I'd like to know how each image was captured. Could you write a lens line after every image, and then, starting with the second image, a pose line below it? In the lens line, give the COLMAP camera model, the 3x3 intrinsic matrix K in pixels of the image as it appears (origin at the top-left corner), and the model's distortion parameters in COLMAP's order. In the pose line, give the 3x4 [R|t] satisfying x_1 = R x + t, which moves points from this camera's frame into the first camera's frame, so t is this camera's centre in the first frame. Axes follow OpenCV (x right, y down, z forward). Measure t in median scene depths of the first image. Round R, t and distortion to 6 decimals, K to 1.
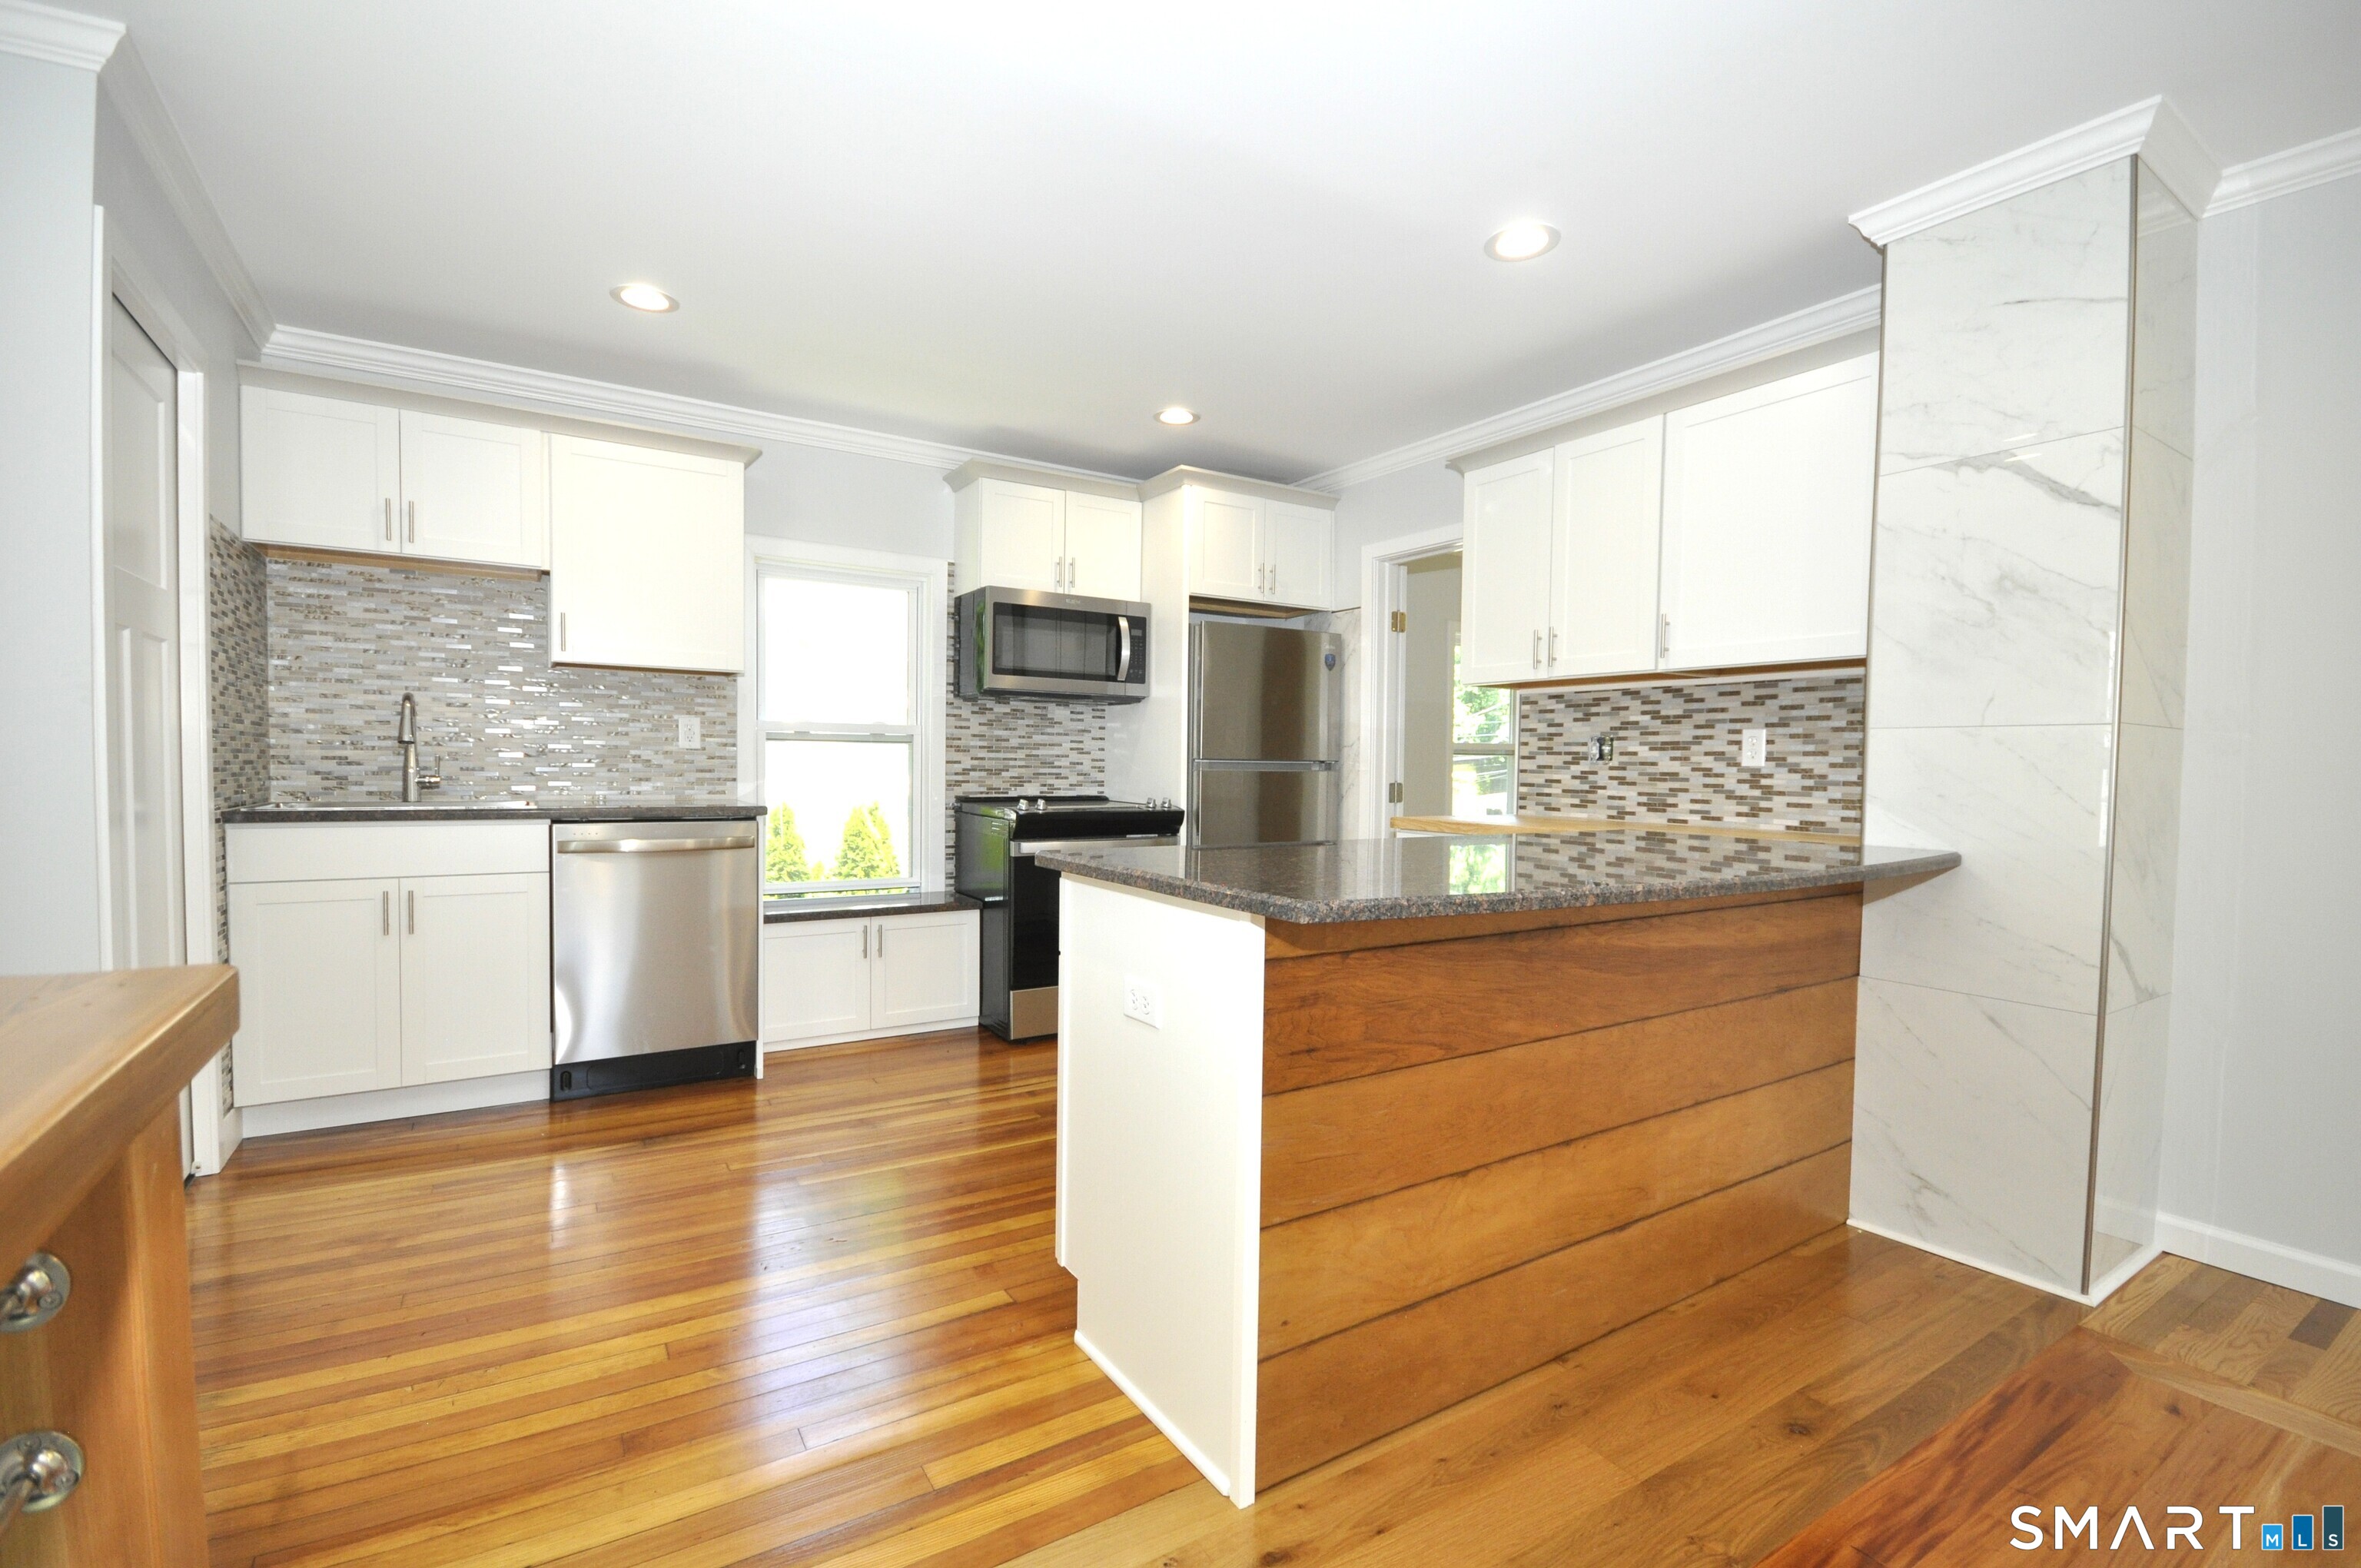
lens RADIAL K [[1065.3, 0, 1175.3], [0, 1065.3, 804.7], [0, 0, 1]] dist [-0.002808, -0.000096]
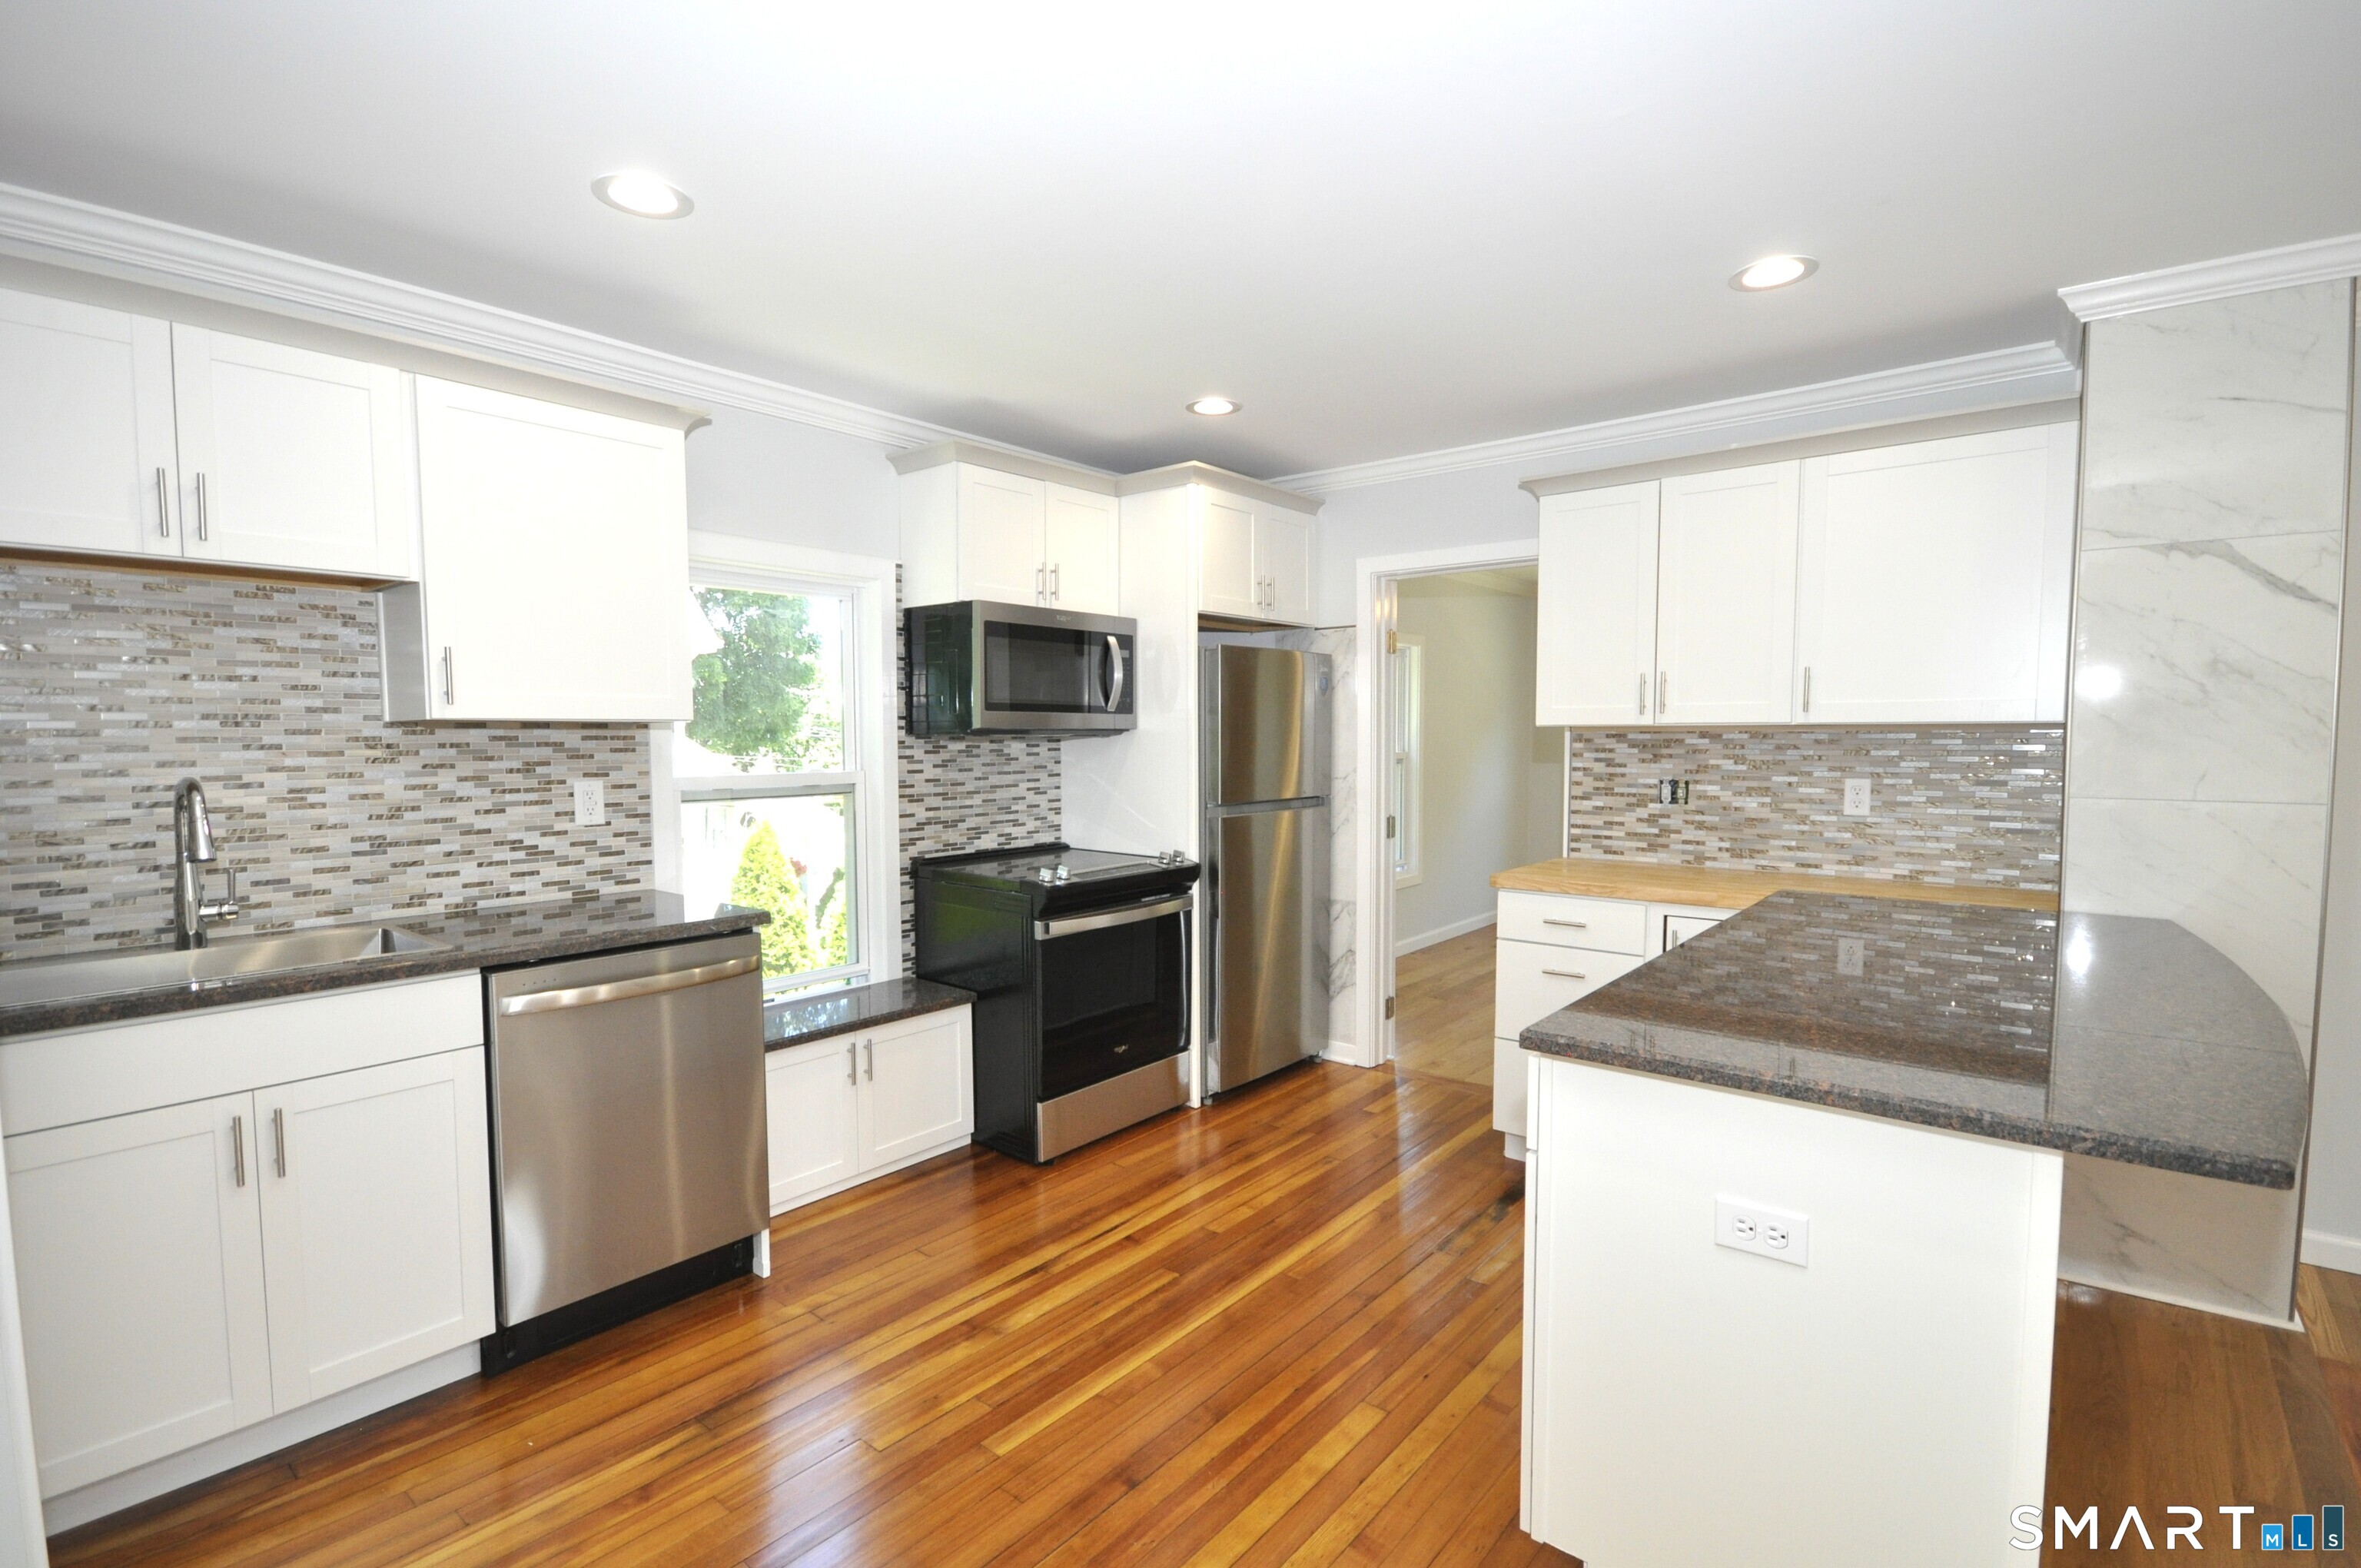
lens RADIAL K [[1113.6, 0, 1175.4], [0, 1113.6, 803.6], [0, 0, 1]] dist [-0.003857, -0.003403]
pose [[0.946967, -0.037804, 0.319099, -0.377605], [0.028715, 0.999038, 0.033141, -0.094209], [-0.320045, -0.022220, 0.947142, 0.196603]]
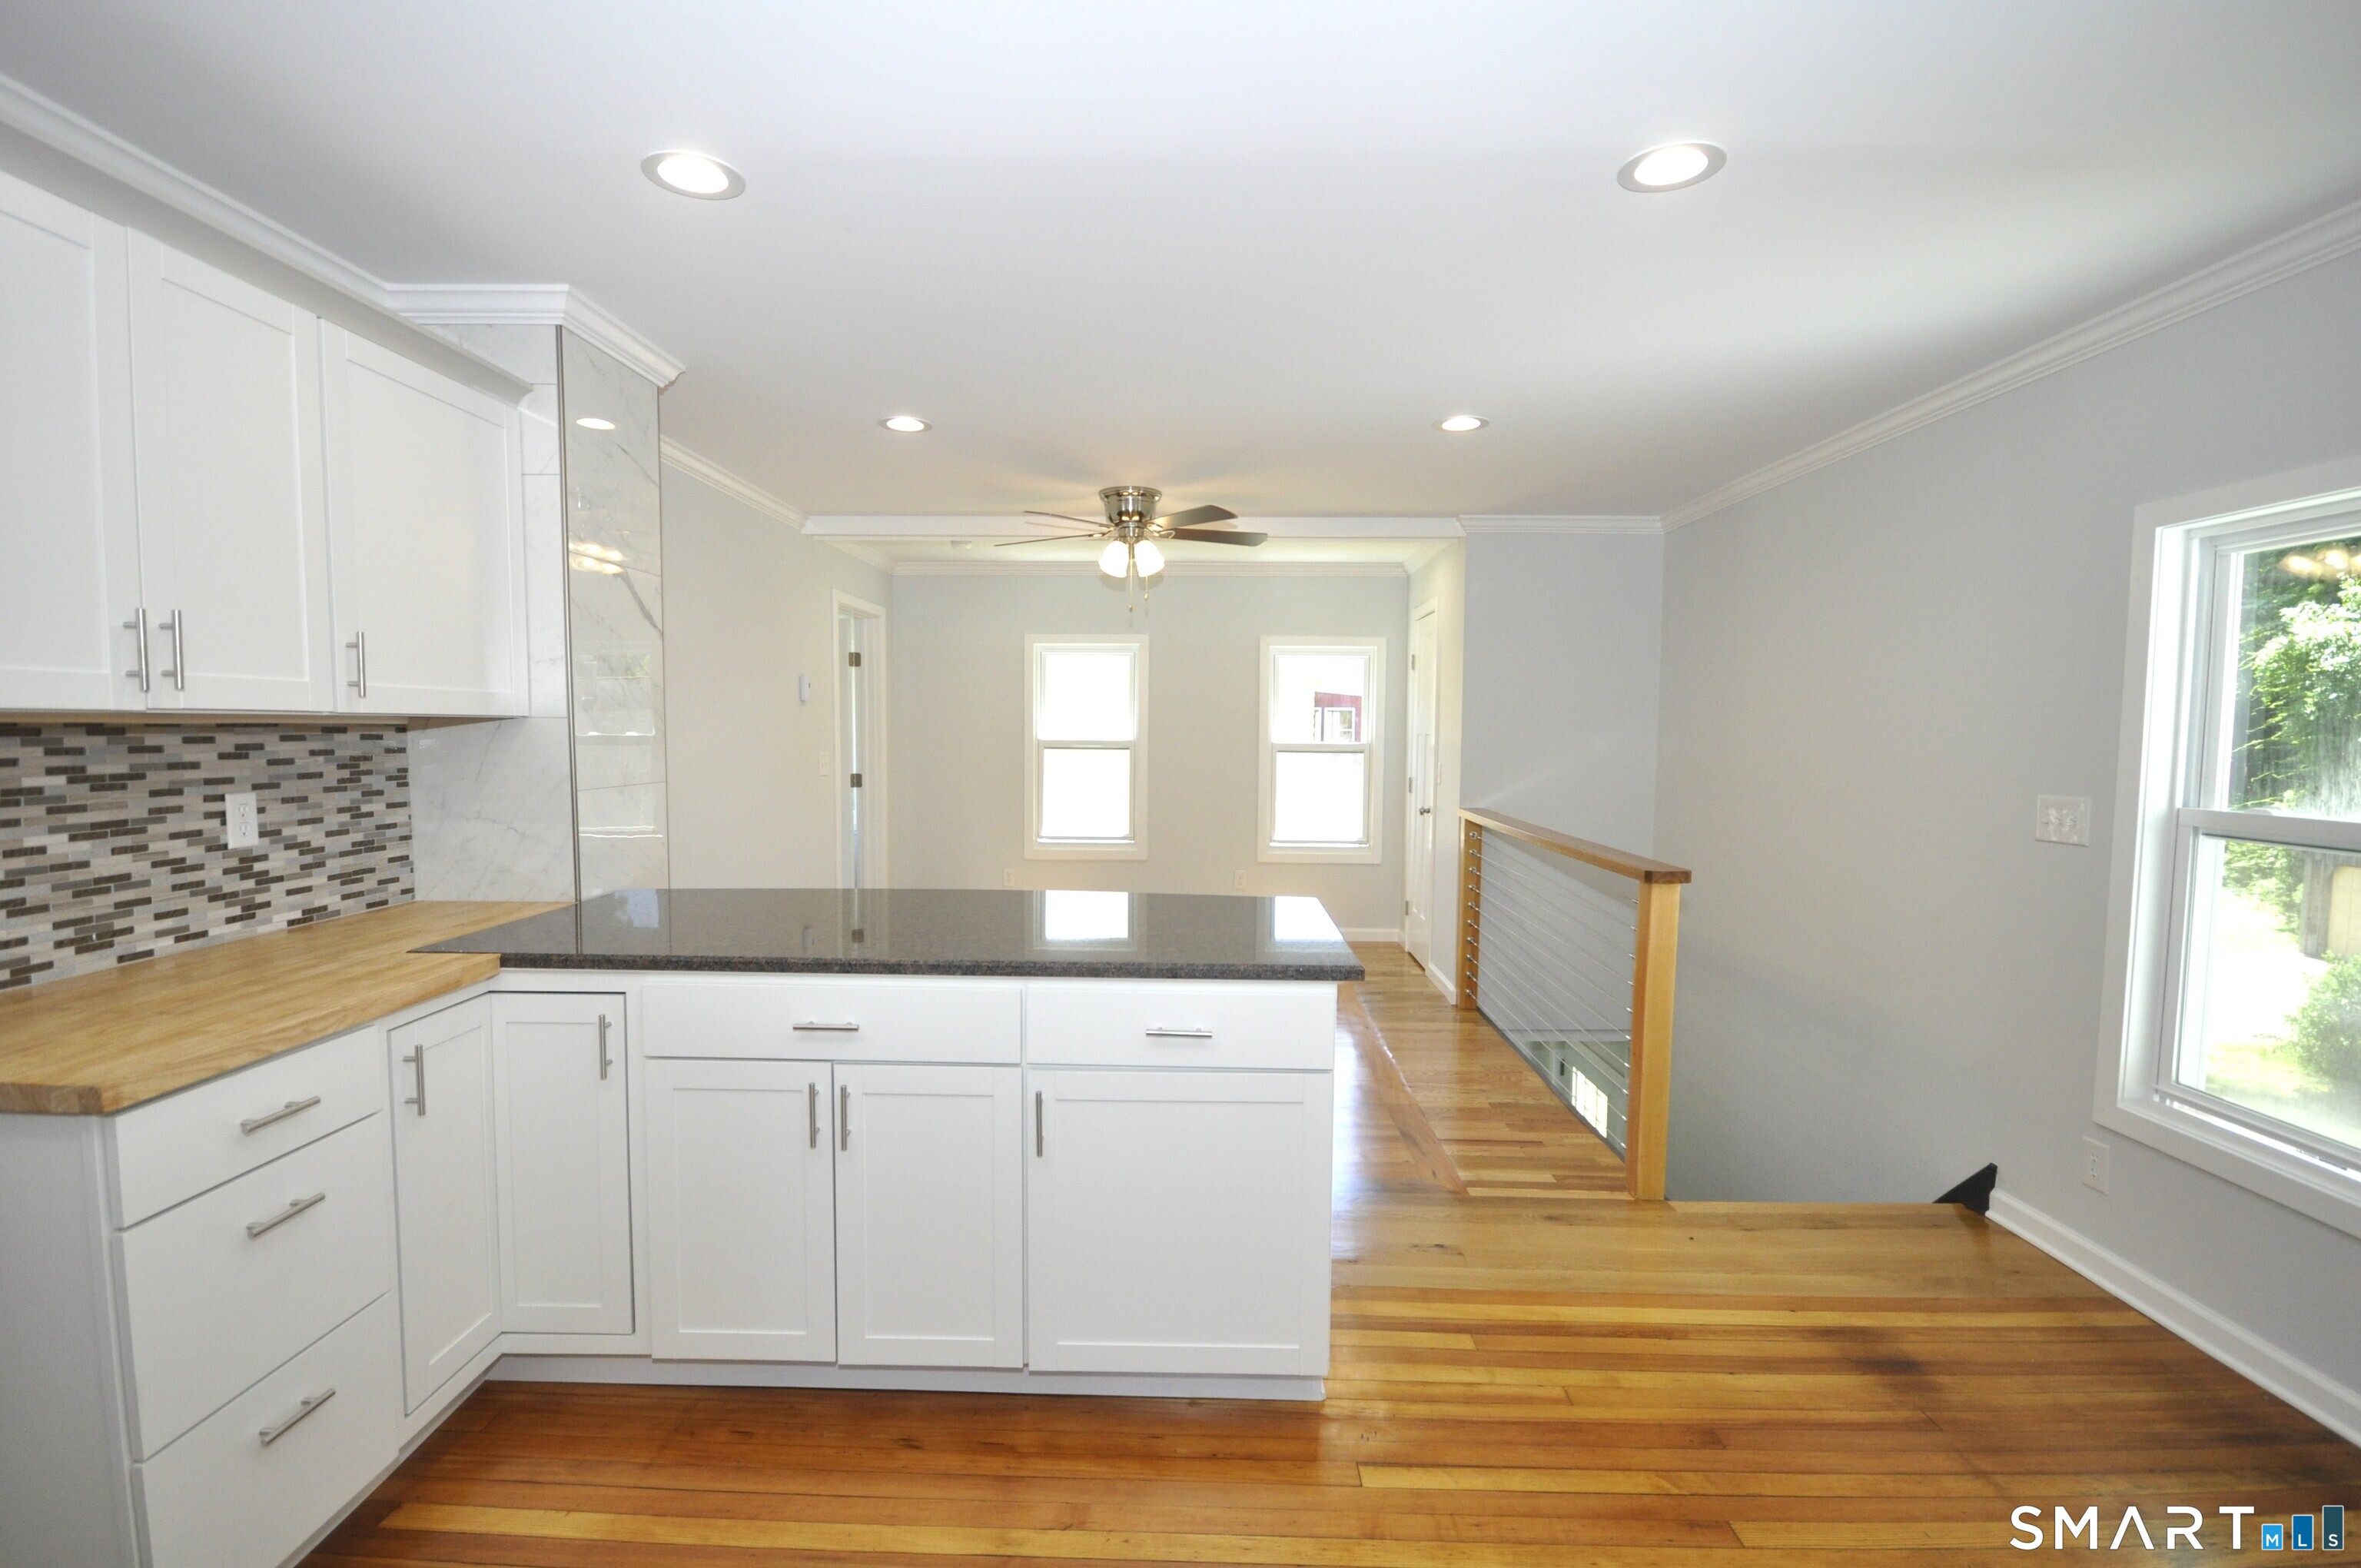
lens RADIAL K [[1065.3, 0, 1179.2], [0, 1065.3, 782.2], [0, 0, 1]] dist [-0.002808, -0.000096]
pose [[-0.836198, -0.050014, 0.546142, -0.316373], [-0.000394, 0.995888, 0.090597, -0.131596], [-0.548427, 0.075541, -0.832779, 1.159774]]
